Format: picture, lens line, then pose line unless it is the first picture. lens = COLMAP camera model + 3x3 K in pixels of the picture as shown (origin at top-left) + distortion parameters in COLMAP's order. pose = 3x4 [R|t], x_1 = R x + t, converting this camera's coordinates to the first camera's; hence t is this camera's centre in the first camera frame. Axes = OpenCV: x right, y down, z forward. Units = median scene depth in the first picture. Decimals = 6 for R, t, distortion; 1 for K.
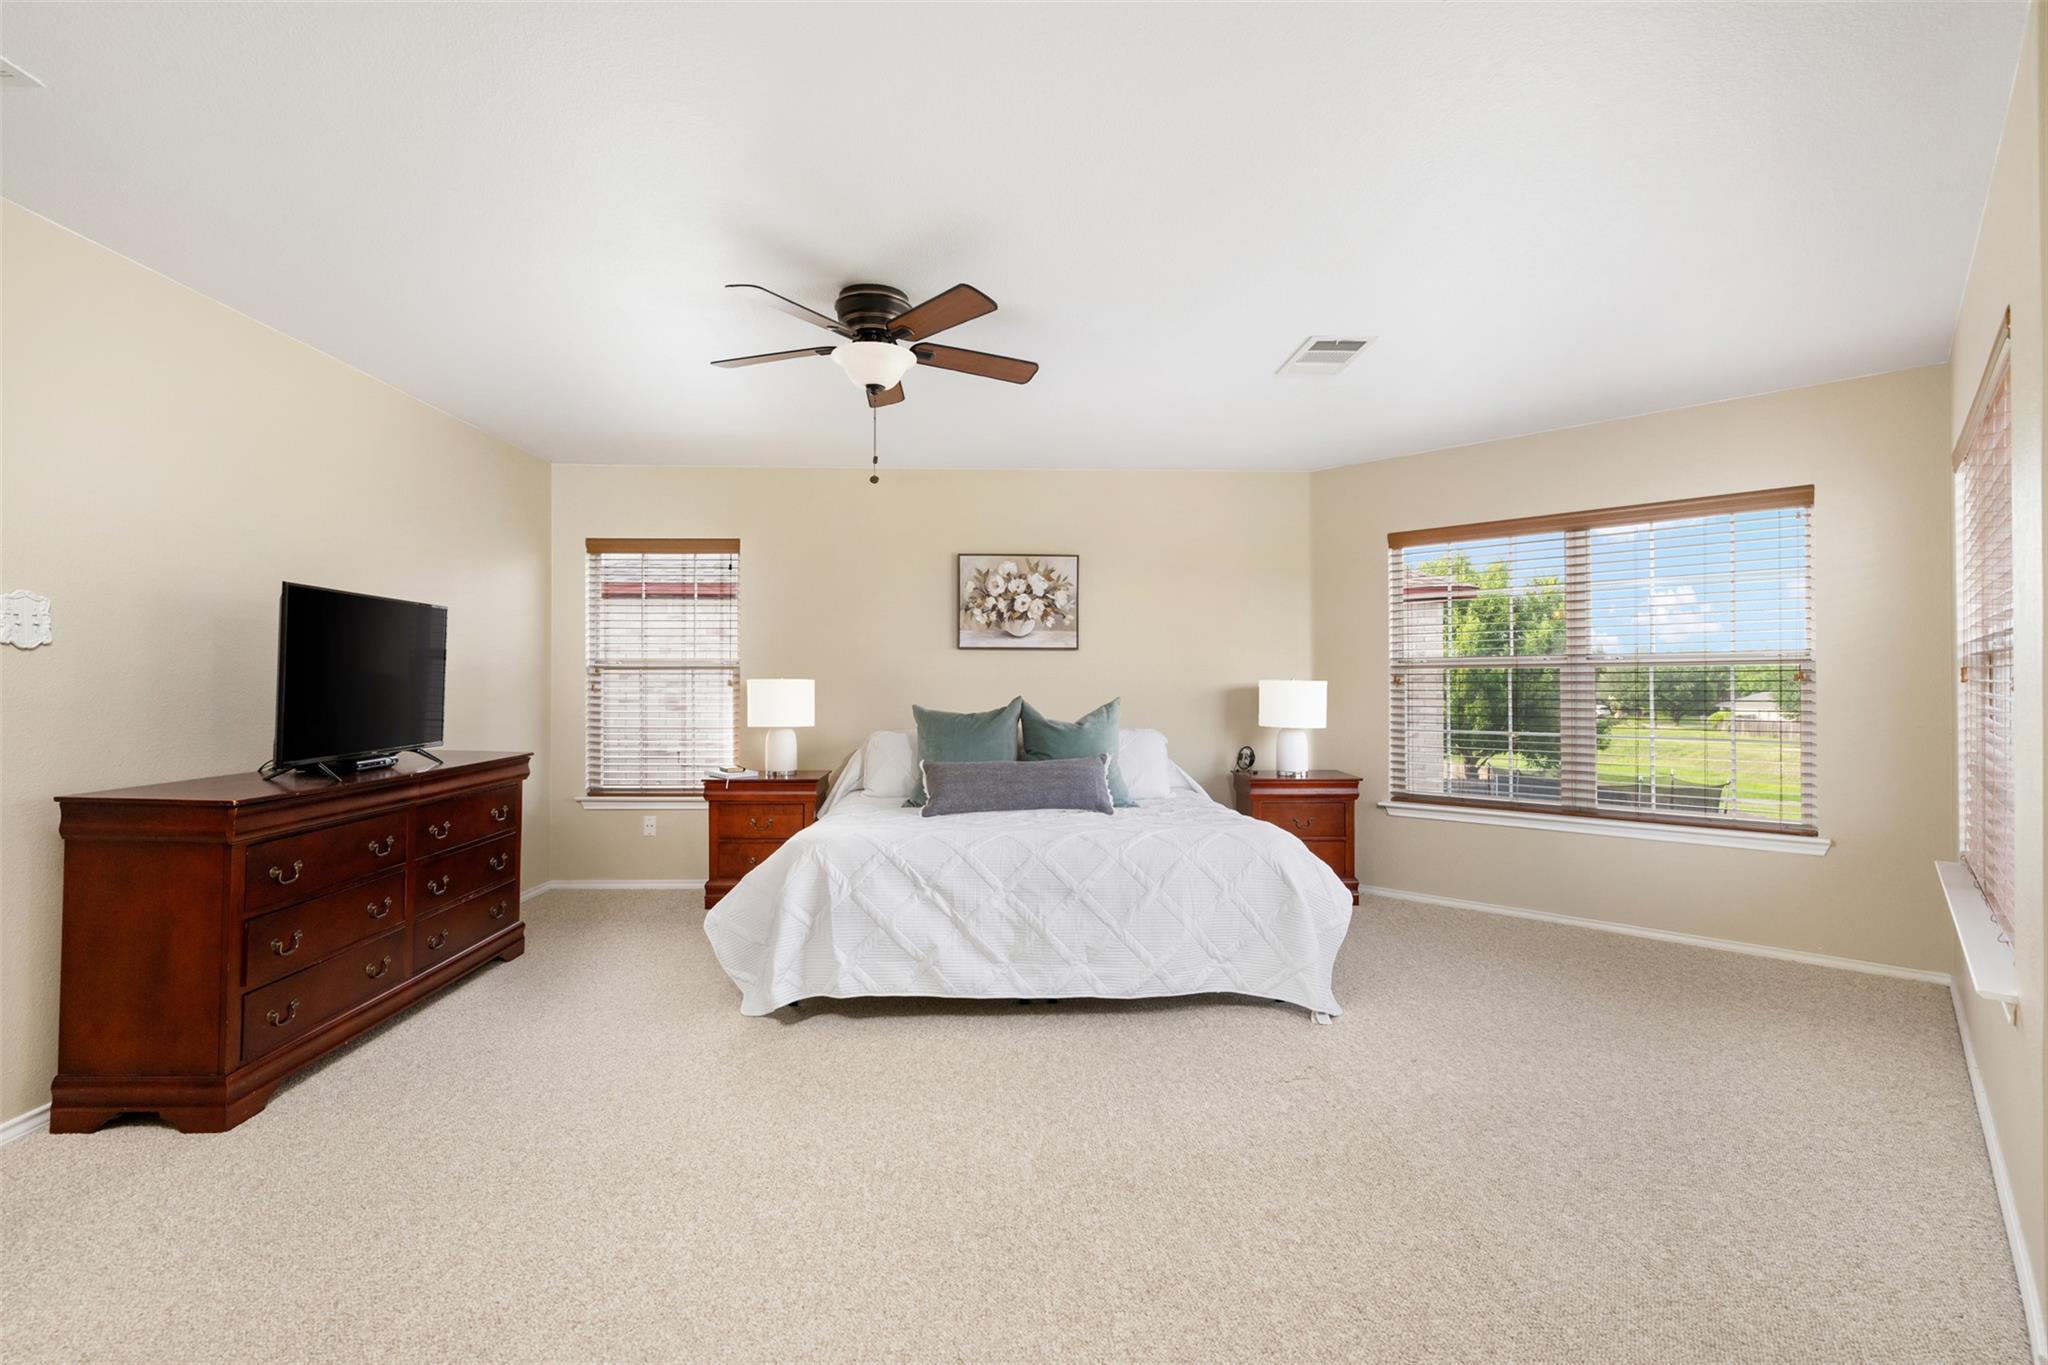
lens RADIAL K [[921.9, 0, 1014.9], [0, 921.9, 684.8], [0, 0, 1]] dist [0.002920, 0.000086]
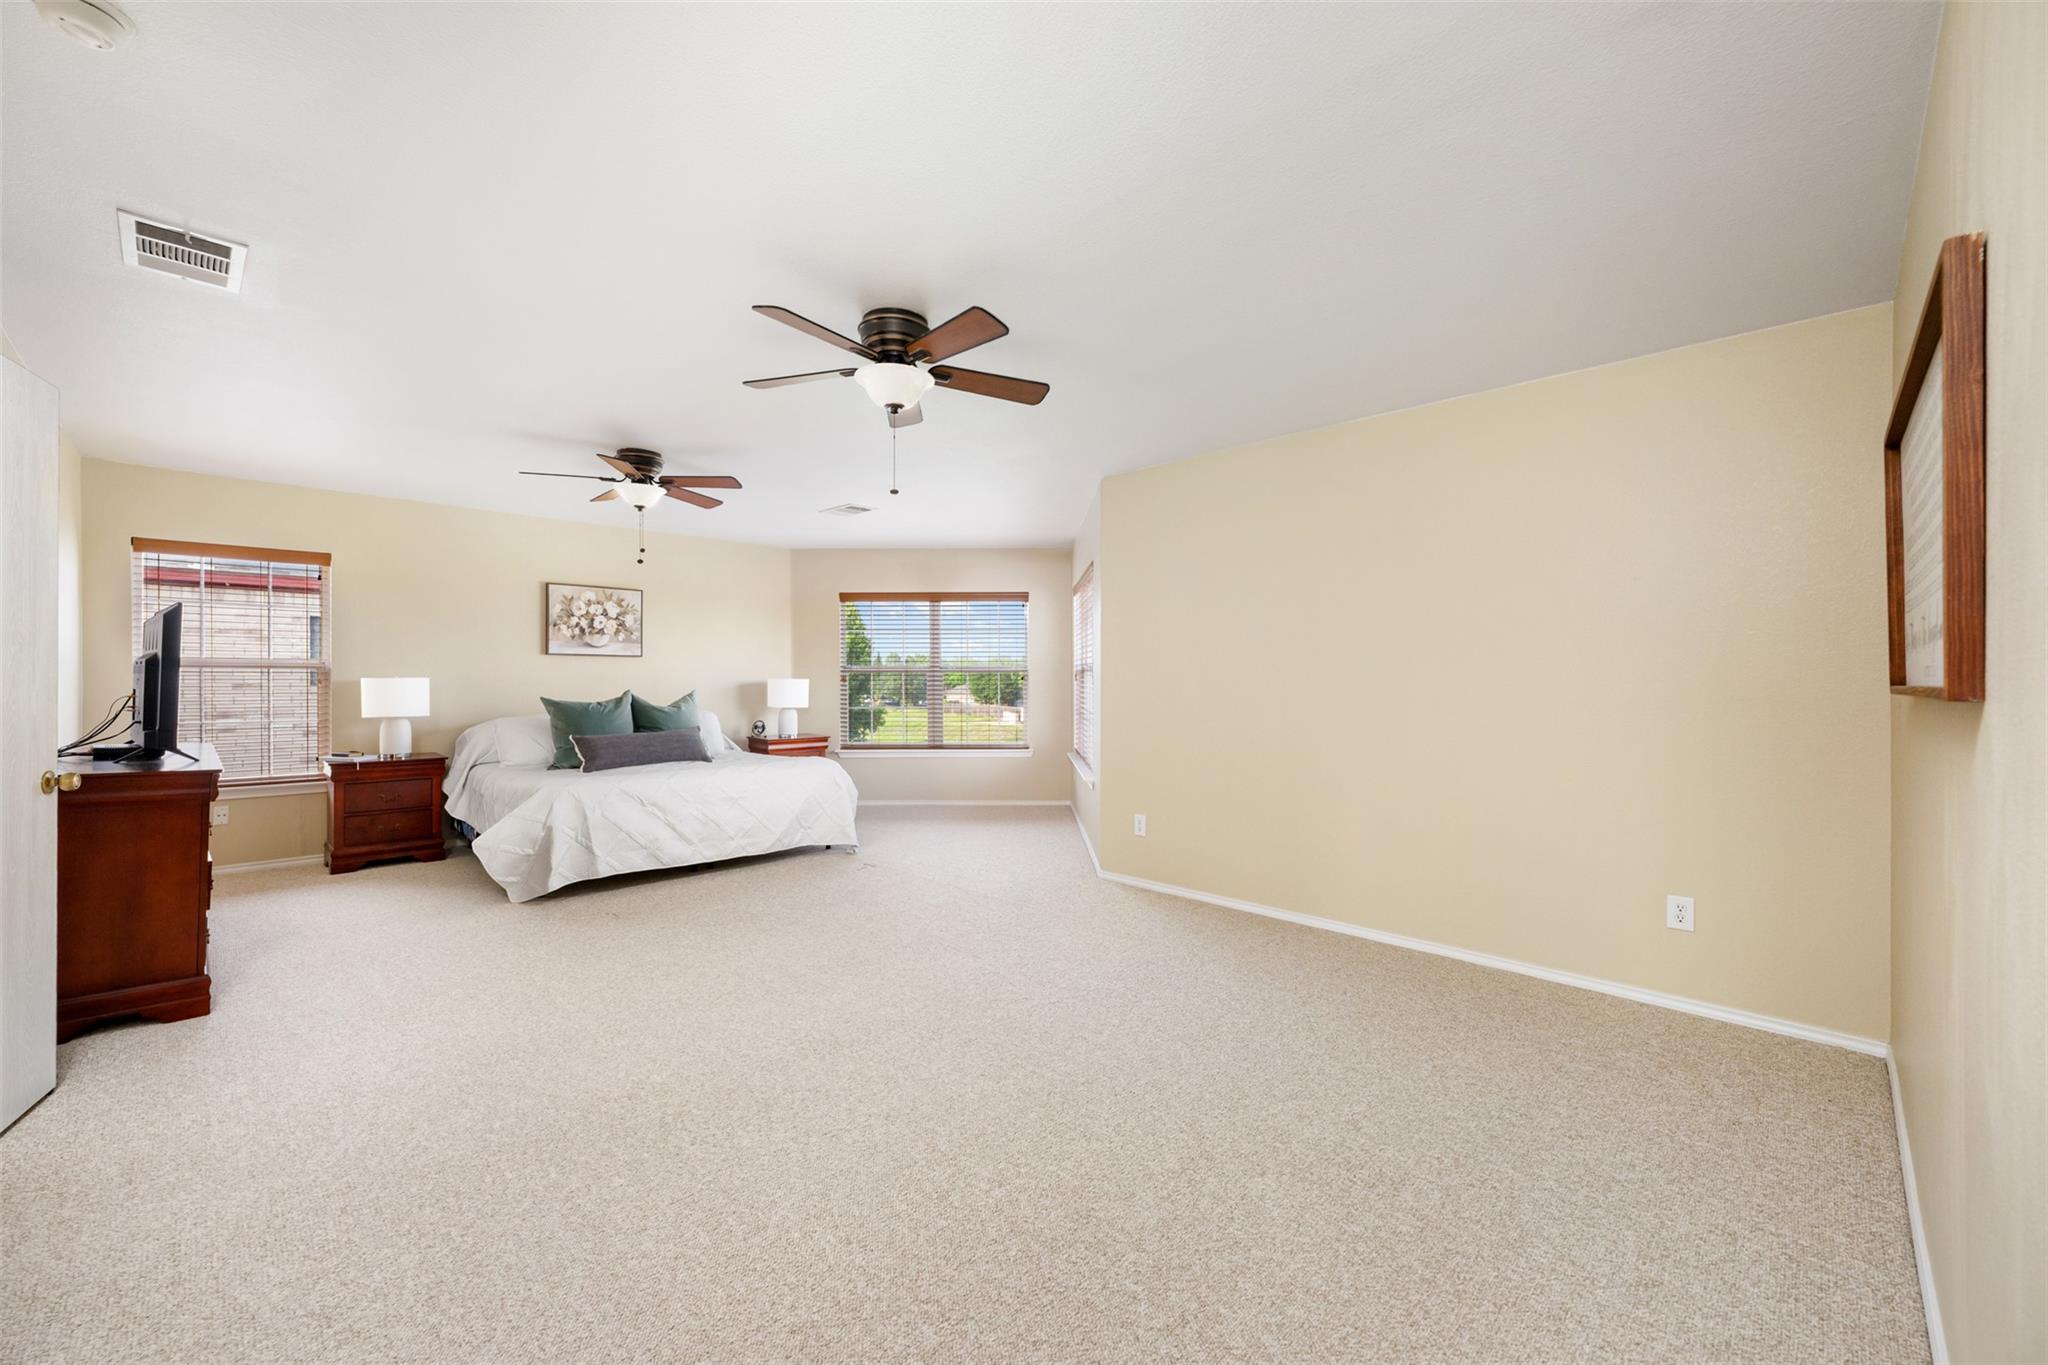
lens RADIAL K [[819.6, 0, 1022.7], [0, 819.6, 681.9], [0, 0, 1]] dist [0.000239, -0.000008]
pose [[0.726754, -0.001513, 0.686897, -0.373251], [0.000119, 0.999998, 0.002076, -0.002330], [-0.686898, -0.001427, 0.726752, -0.319388]]
